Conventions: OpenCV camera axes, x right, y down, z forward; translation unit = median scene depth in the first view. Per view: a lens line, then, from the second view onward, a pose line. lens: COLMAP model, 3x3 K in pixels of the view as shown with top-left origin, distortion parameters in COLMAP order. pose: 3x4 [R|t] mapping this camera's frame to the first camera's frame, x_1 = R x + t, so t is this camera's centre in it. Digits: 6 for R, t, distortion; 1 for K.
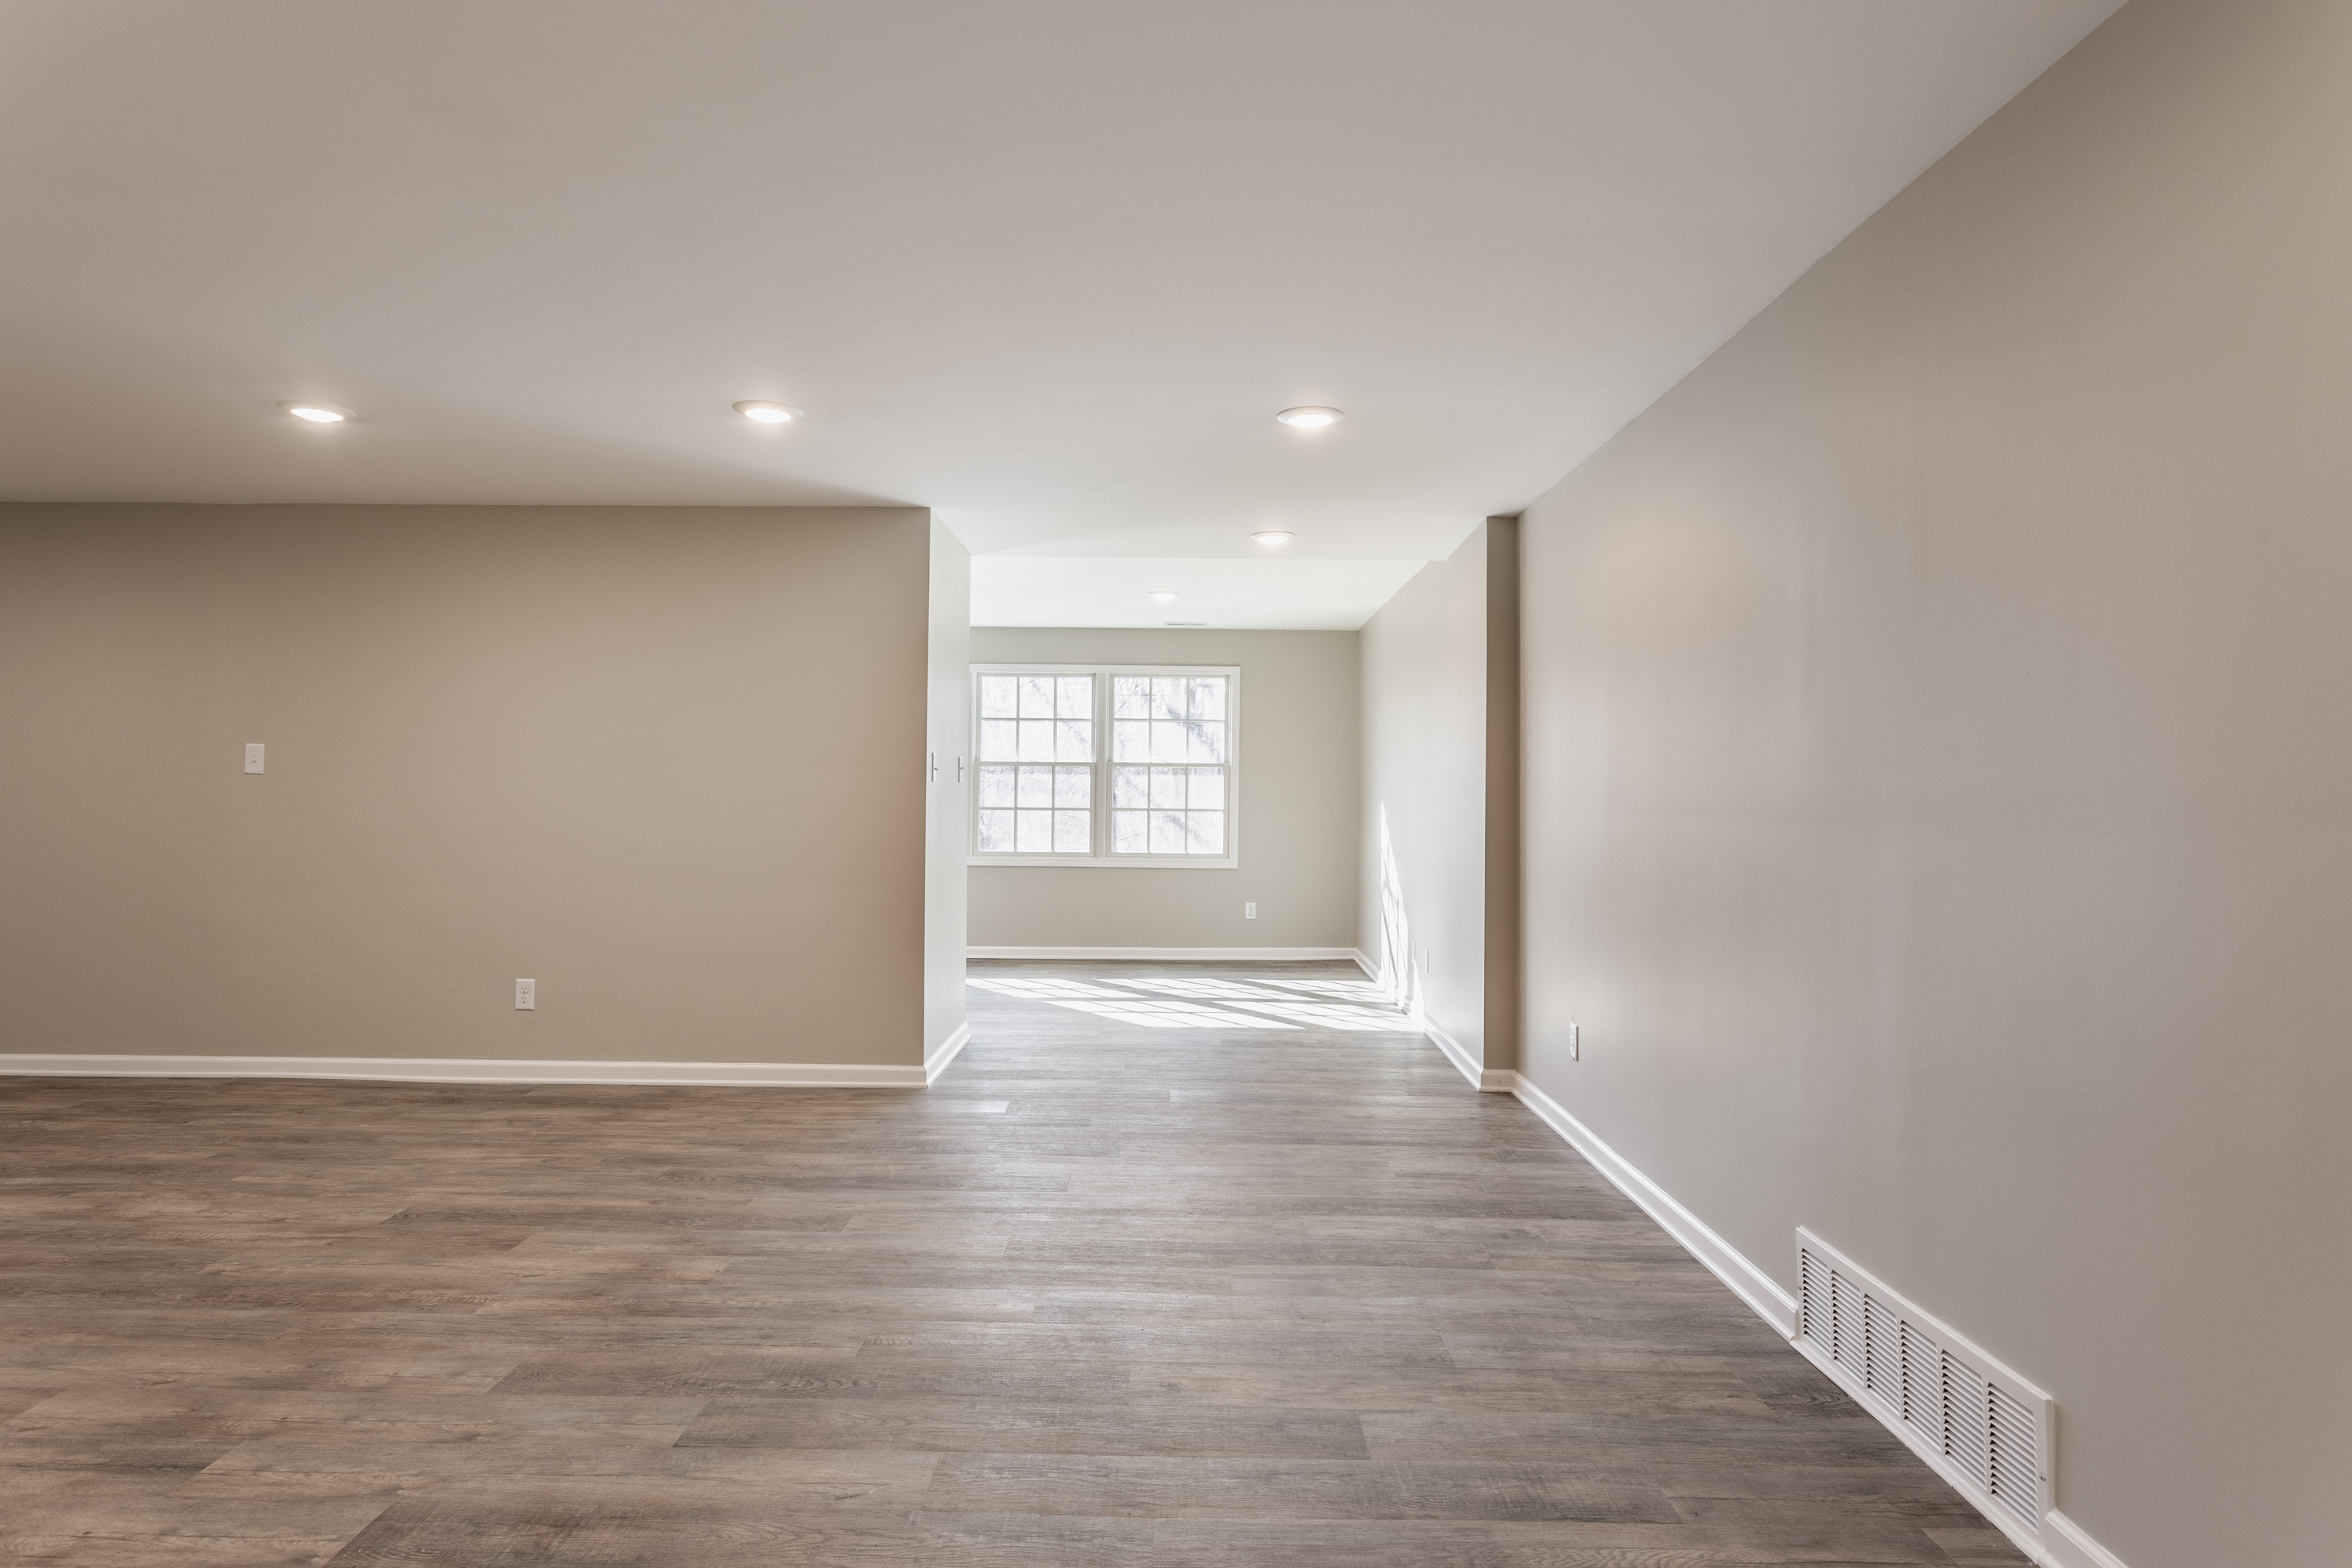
lens RADIAL K [[1345.7, 0, 1176.0], [0, 1345.7, 784.0], [0, 0, 1]] dist [0.000748, 0.000548]
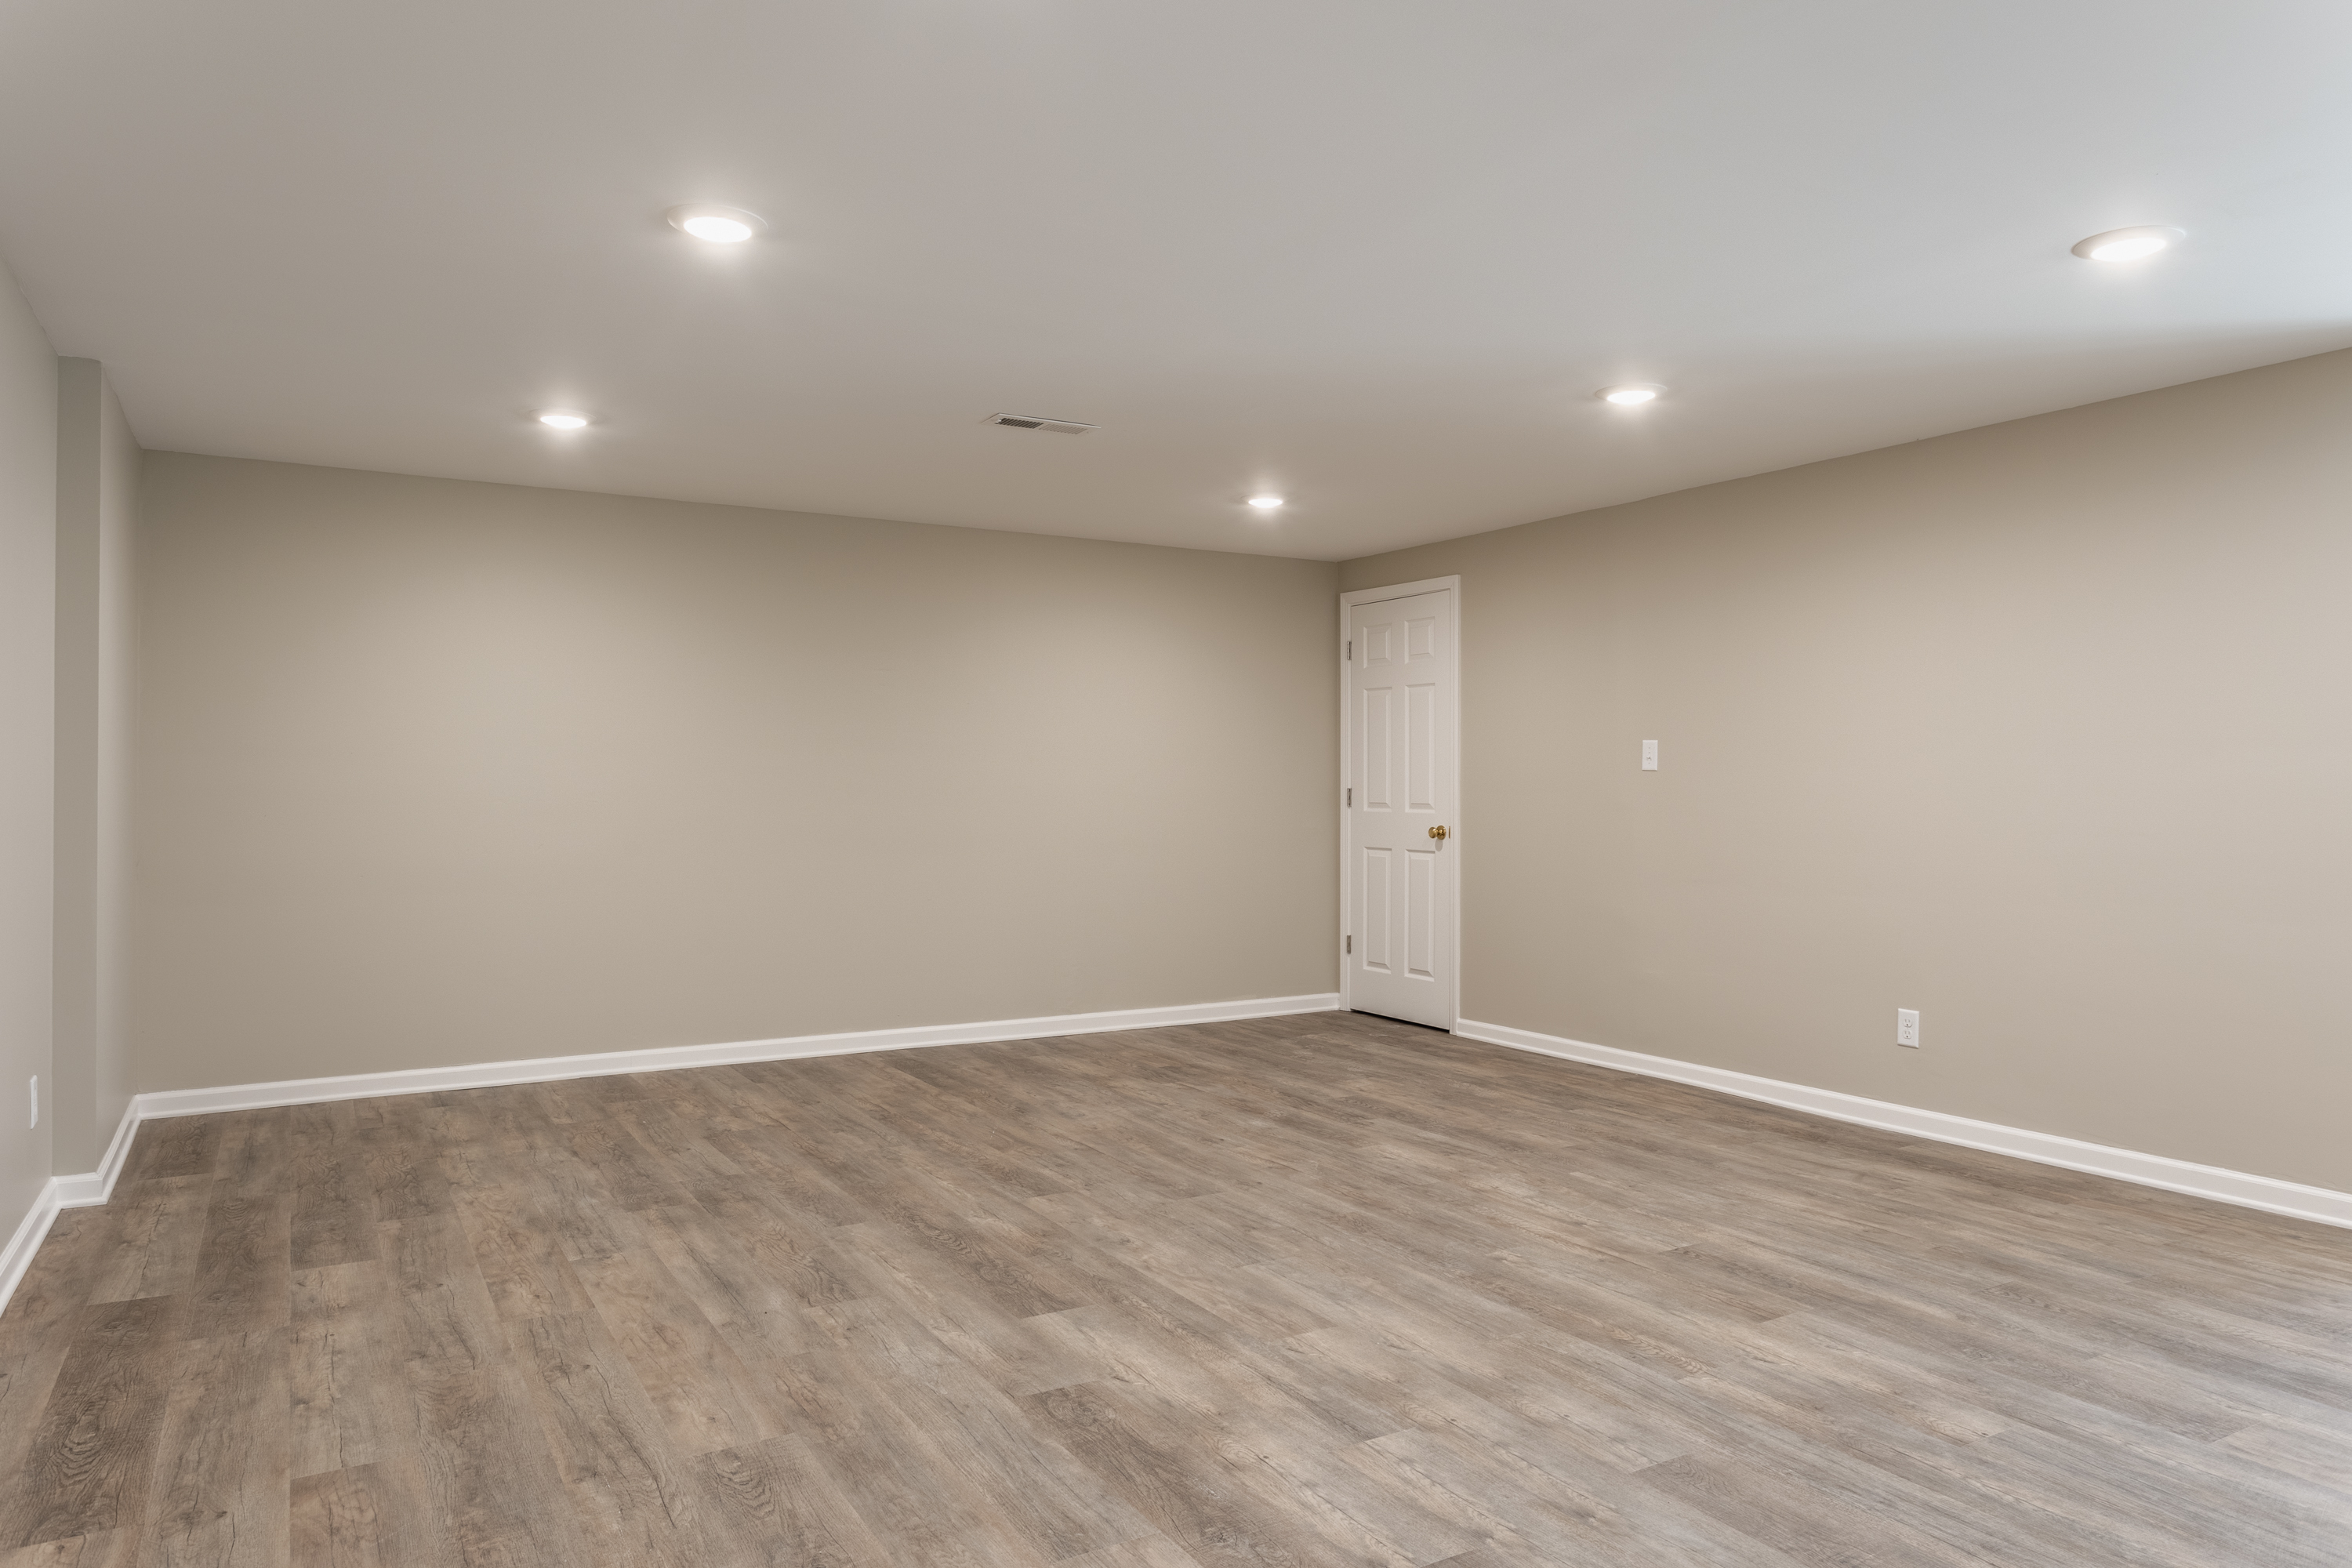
lens RADIAL K [[1515.0, 0, 1176.0], [0, 1515.0, 784.0], [0, 0, 1]] dist [0.000960, 0.000839]
pose [[0.503410, -0.011849, -0.863967, 0.161595], [0.014666, 0.999879, -0.005168, 0.004374], [0.863923, -0.010070, 0.503523, 0.210265]]
